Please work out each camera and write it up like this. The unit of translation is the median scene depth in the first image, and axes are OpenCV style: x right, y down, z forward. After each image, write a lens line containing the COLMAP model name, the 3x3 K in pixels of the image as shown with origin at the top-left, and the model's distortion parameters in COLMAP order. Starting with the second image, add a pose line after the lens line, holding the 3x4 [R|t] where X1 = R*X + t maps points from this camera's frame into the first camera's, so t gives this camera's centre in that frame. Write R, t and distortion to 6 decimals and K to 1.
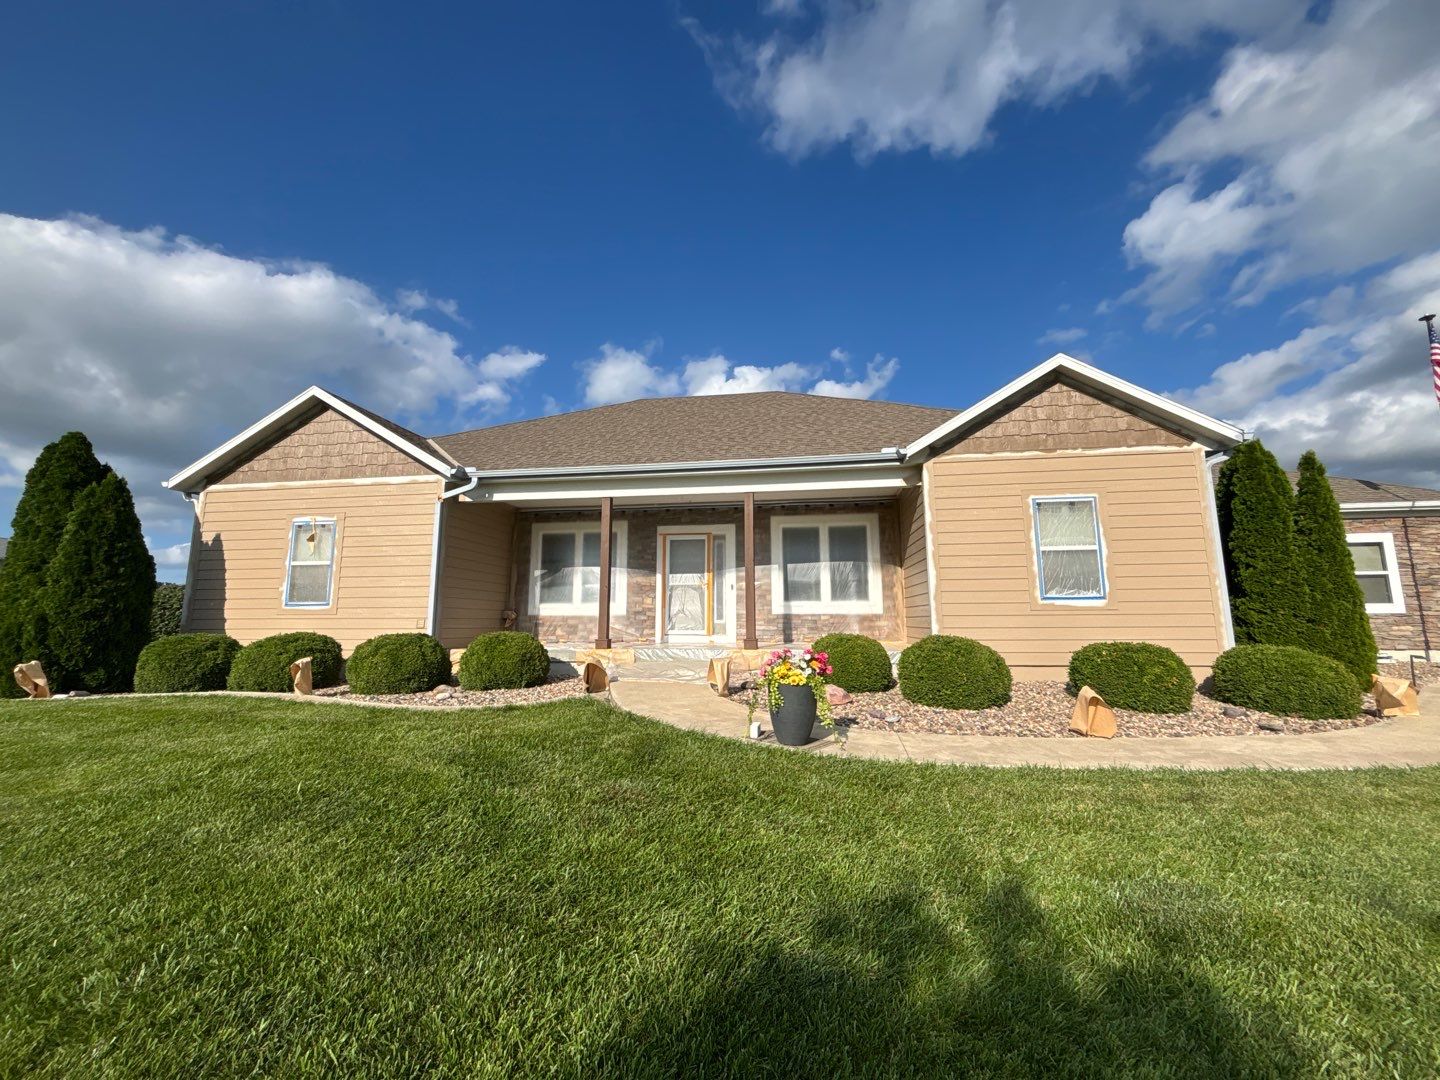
lens RADIAL K [[574.7, 0, 719.9], [0, 574.7, 540.9], [0, 0, 1]] dist [0.000238, 0.000285]
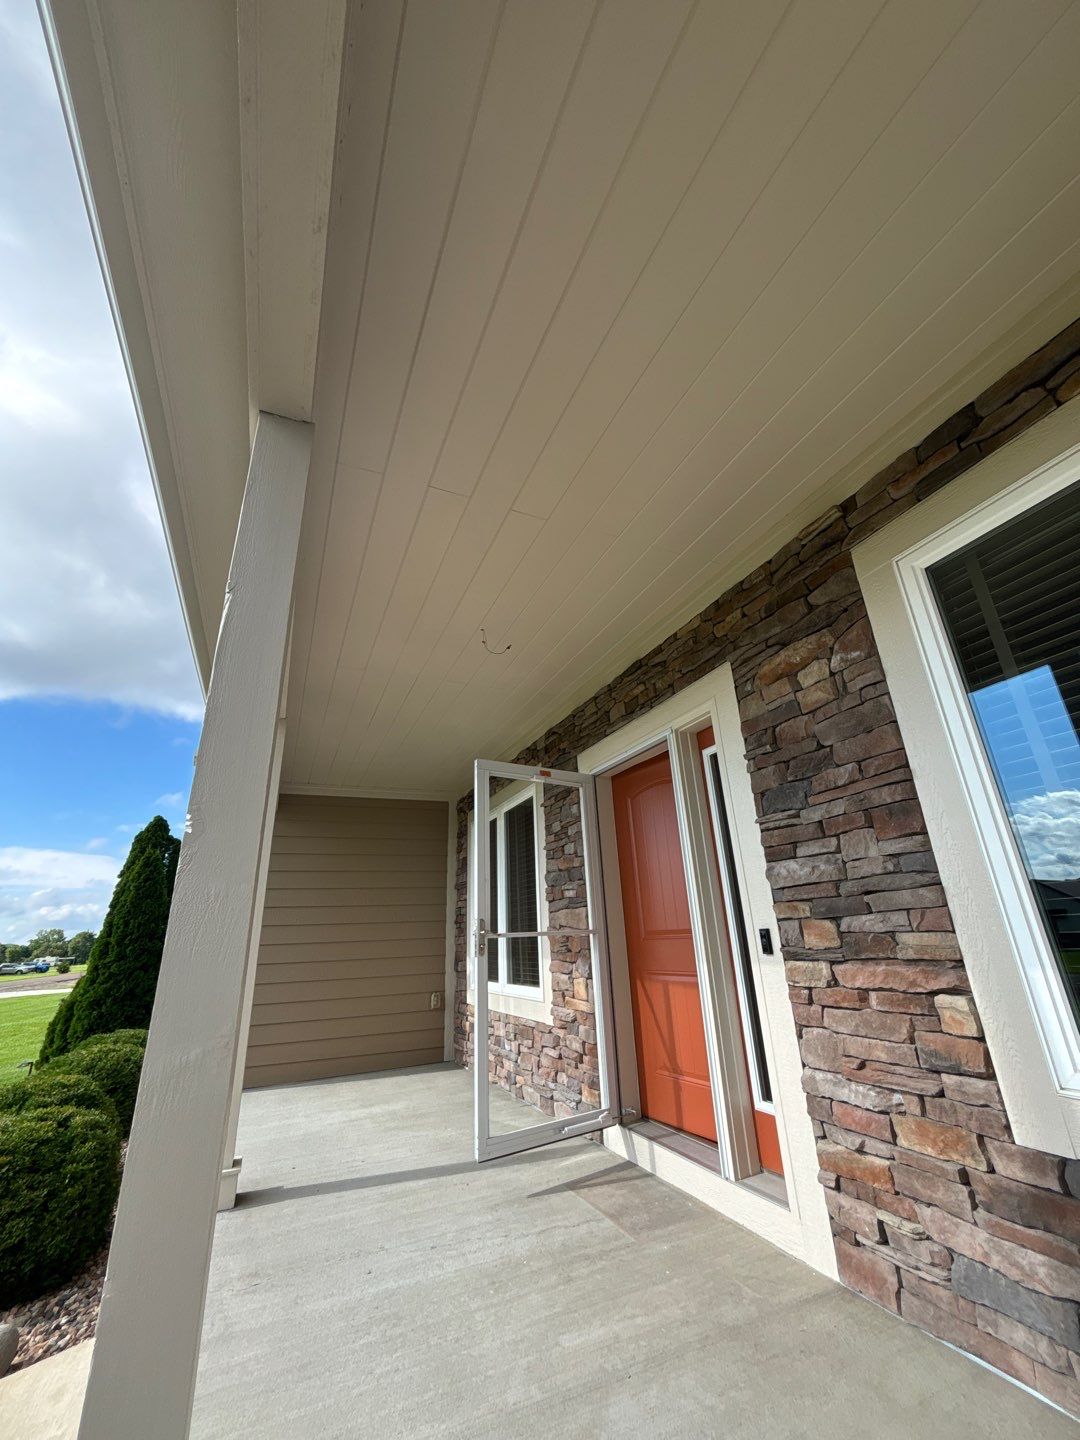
lens RADIAL K [[574.7, 0, 538.2], [0, 574.7, 720.4], [0, 0, 1]] dist [0.000238, 0.000285]
pose [[0.516426, -0.321227, -0.793799, 0.216545], [0.157492, 0.946793, -0.280678, 0.063108], [0.841724, 0.019932, 0.539539, 1.034309]]
